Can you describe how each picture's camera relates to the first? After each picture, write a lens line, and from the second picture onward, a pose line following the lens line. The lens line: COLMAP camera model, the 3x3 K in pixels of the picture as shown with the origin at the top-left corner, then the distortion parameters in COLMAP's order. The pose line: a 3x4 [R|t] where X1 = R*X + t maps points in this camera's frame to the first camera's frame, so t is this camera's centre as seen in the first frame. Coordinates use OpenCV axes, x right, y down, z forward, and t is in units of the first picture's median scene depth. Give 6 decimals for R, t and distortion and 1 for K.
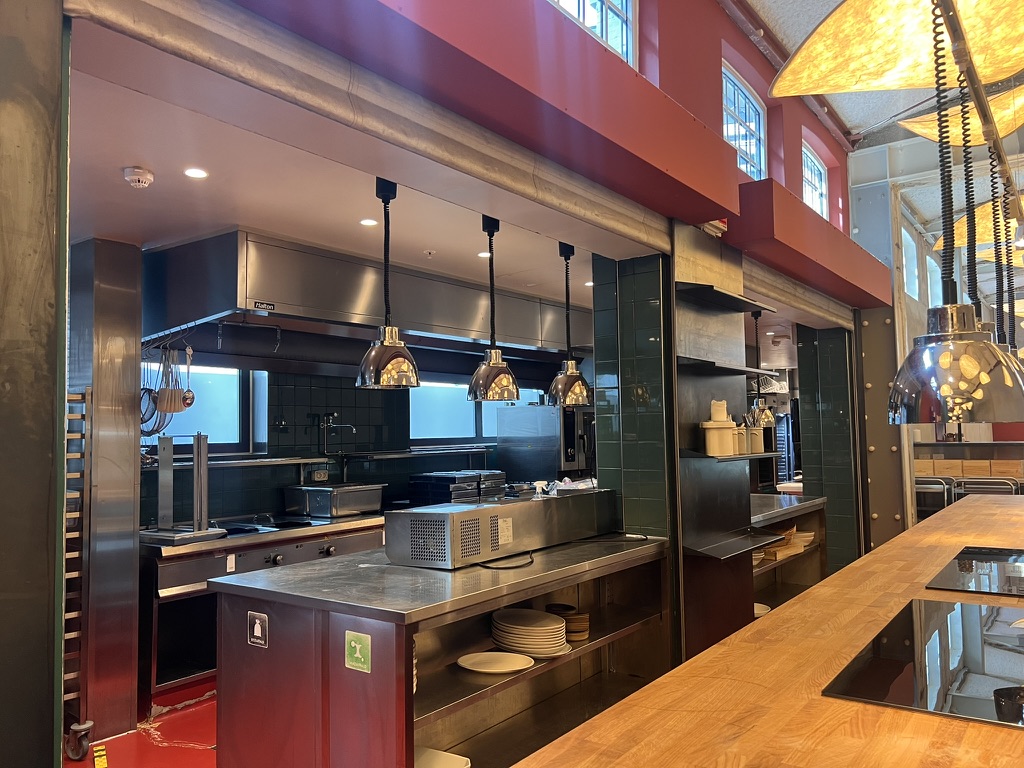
lens RADIAL K [[773.8, 0, 504.9], [0, 773.8, 388.9], [0, 0, 1]] dist [0.067737, -0.086676]
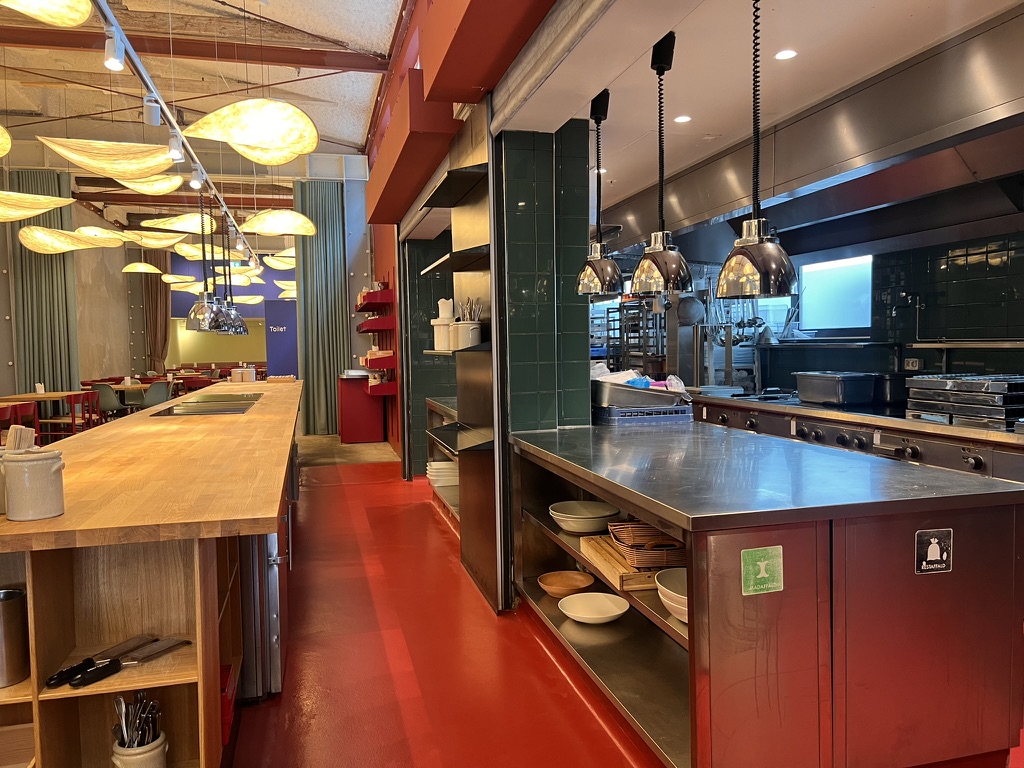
lens RADIAL K [[779.7, 0, 512.0], [0, 779.7, 384.0], [0, 0, 1]] dist [0.064867, -0.075268]
pose [[-0.623900, 0.069100, -0.778443, 1.045866], [0.074645, 0.996798, 0.028657, 0.108390], [0.777931, -0.040228, -0.627060, 1.734583]]
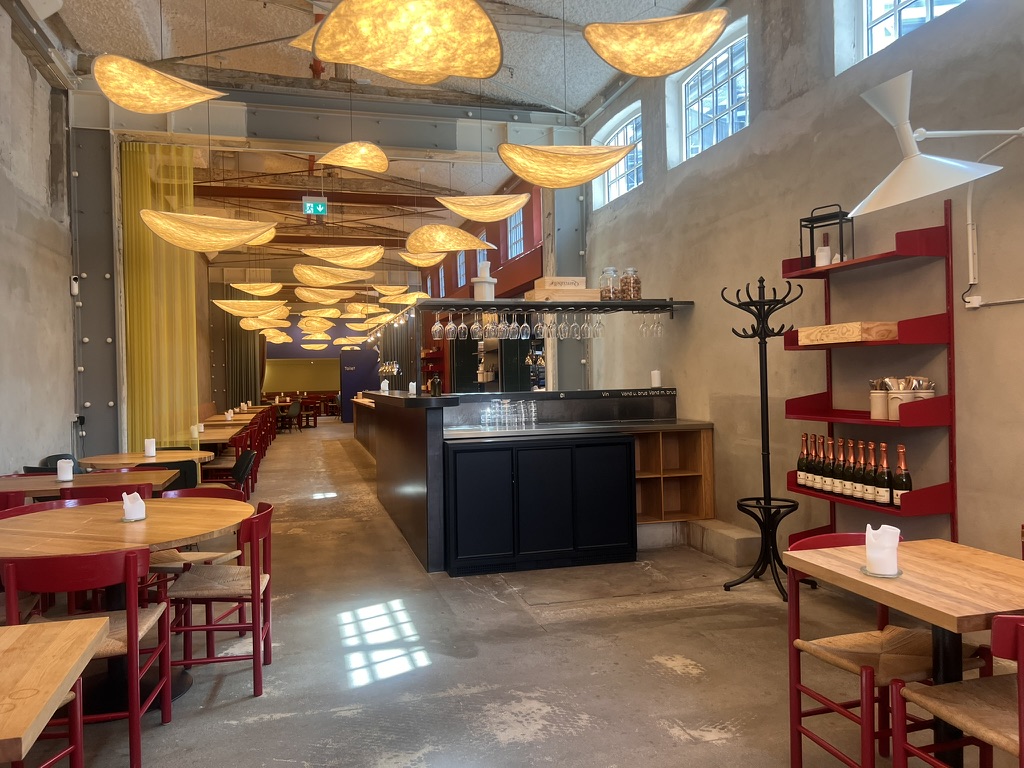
lens RADIAL K [[776.1, 0, 512.0], [0, 776.1, 384.0], [0, 0, 1]] dist [0.126365, -0.211065]
pose [[-0.612697, 0.040984, -0.789254, 2.655973], [0.079498, 0.996785, -0.009954, 0.136051], [0.786309, -0.068843, -0.613986, 3.004334]]
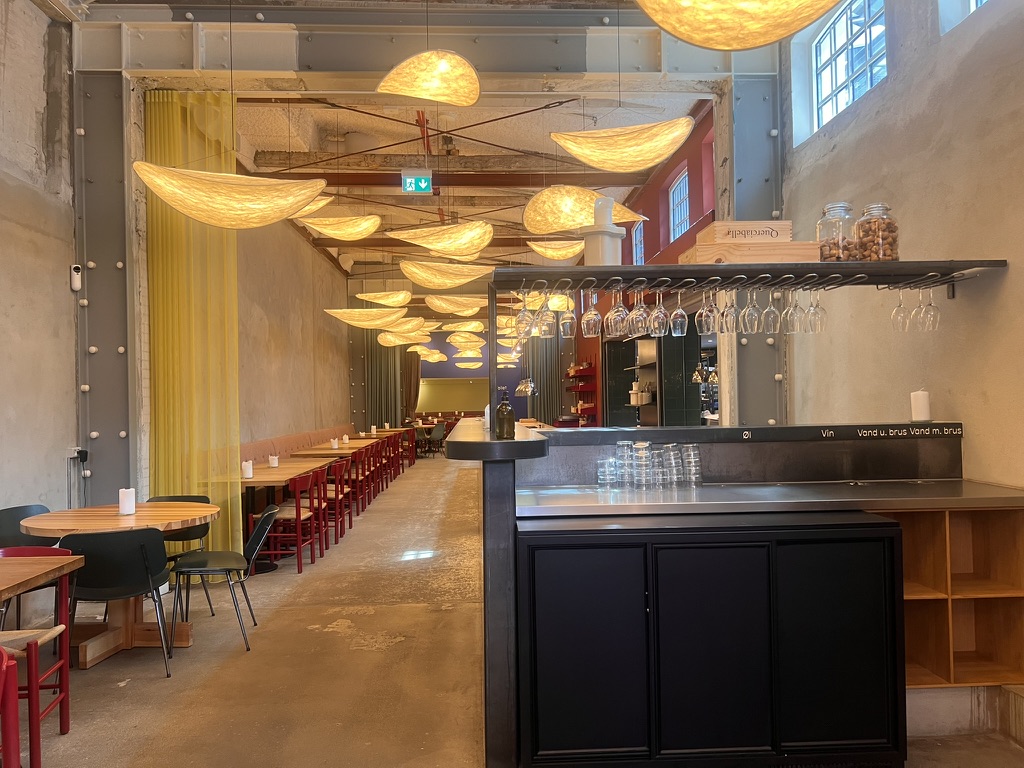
lens RADIAL K [[775.5, 0, 516.1], [0, 775.5, 388.7], [0, 0, 1]] dist [0.067247, -0.093446]
pose [[-0.767542, 0.024998, -0.640511, 2.127768], [0.070226, 0.996504, -0.045262, 0.120912], [0.637140, -0.079721, -0.766614, 2.638651]]
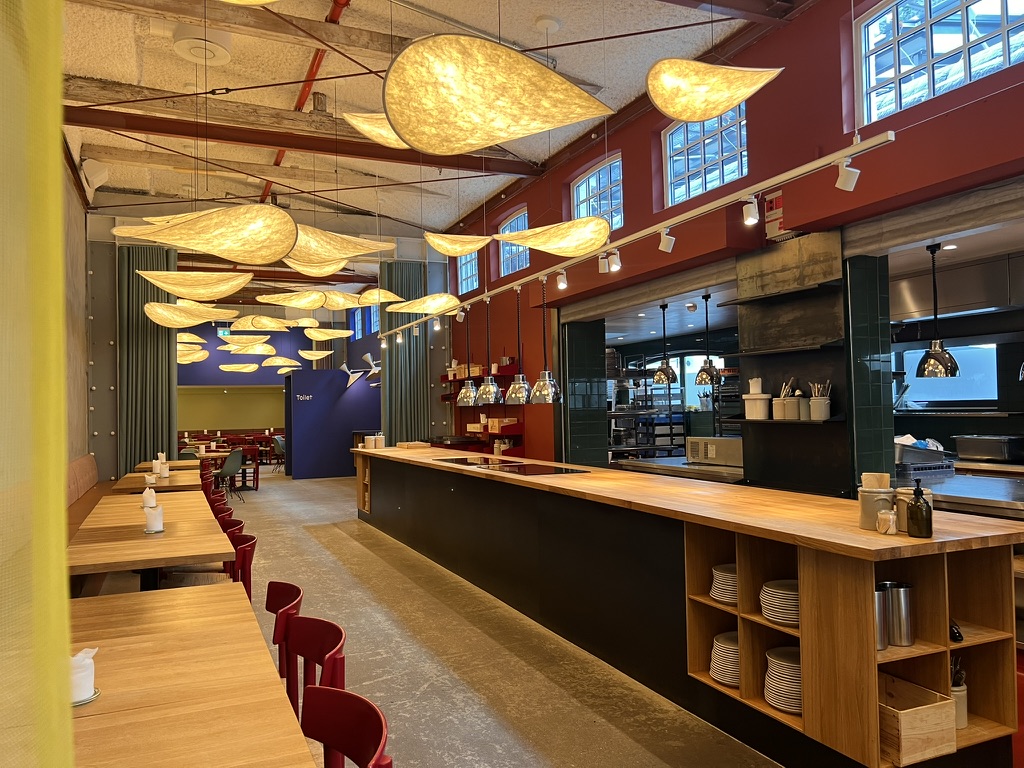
lens RADIAL K [[779.7, 0, 512.0], [0, 779.7, 384.0], [0, 0, 1]] dist [0.064867, -0.075268]
pose [[-0.499158, 0.001878, -0.866509, 1.647683], [0.079240, 0.995907, -0.043488, 0.049386], [0.862880, -0.090369, -0.497264, 1.293319]]
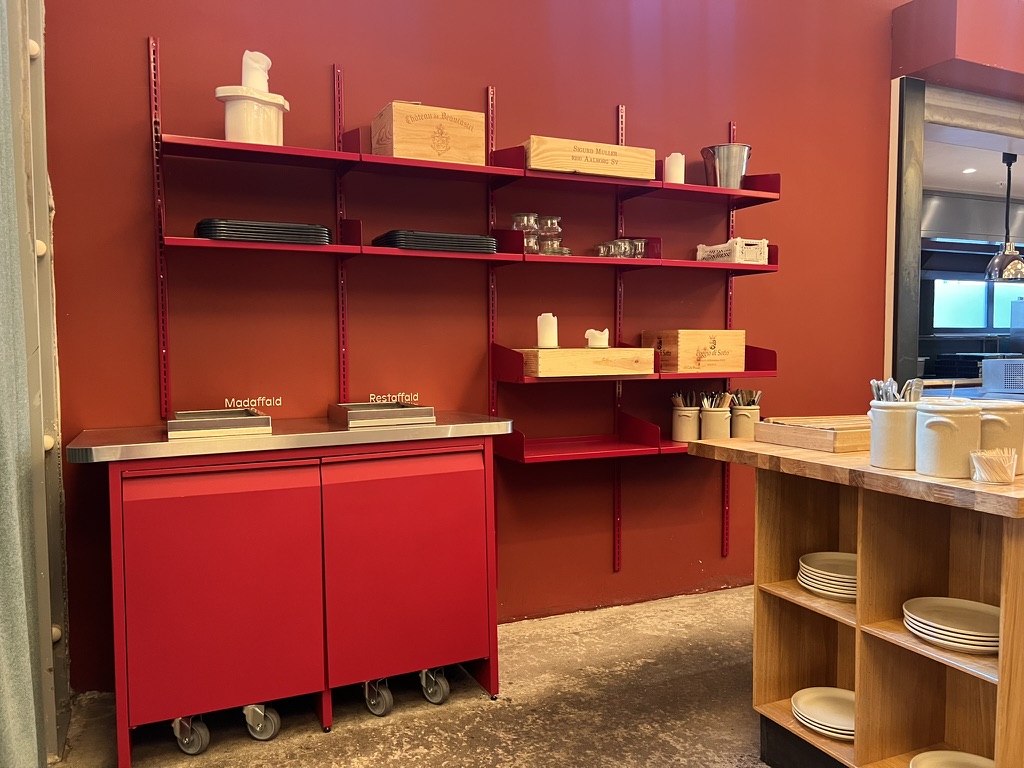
lens RADIAL K [[773.8, 0, 504.9], [0, 773.8, 388.9], [0, 0, 1]] dist [0.067737, -0.086676]
pose [[0.875972, 0.041454, -0.480578, -0.198900], [0.015677, 0.993327, 0.114258, 0.015870], [0.482107, -0.107621, 0.869477, -0.733563]]
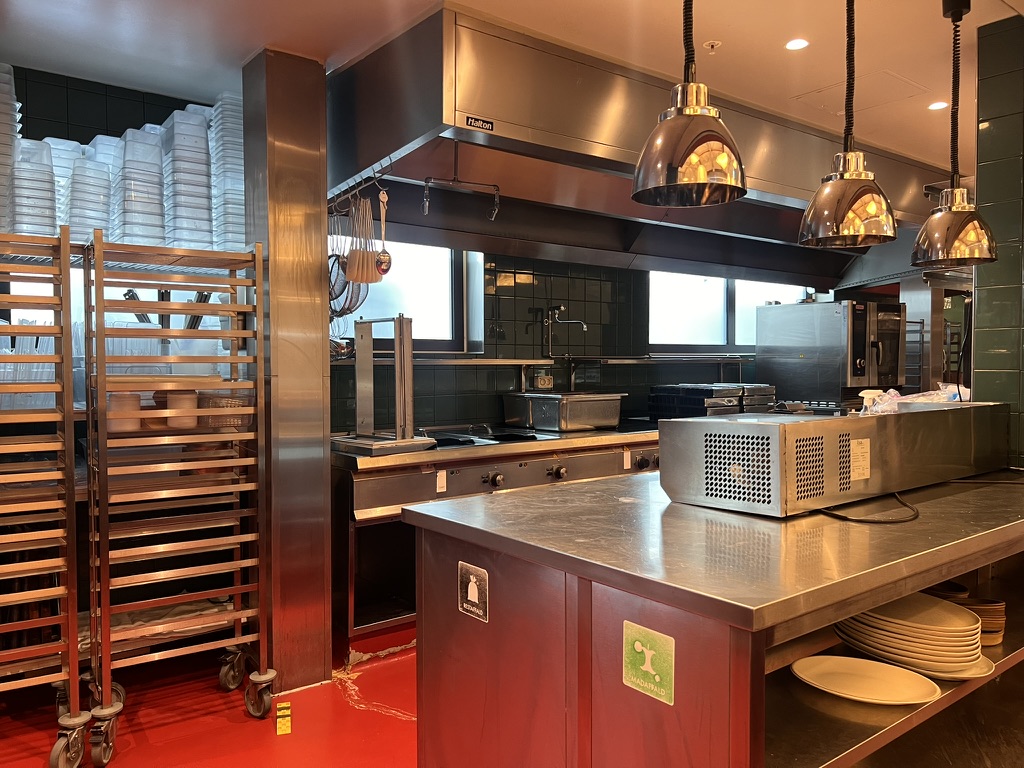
lens RADIAL K [[773.8, 0, 504.9], [0, 773.8, 388.9], [0, 0, 1]] dist [0.067737, -0.086676]
pose [[0.964534, 0.023595, -0.262900, -0.091281], [0.001551, 0.995473, 0.095034, 0.059553], [0.263952, -0.092072, 0.960131, 0.293111]]
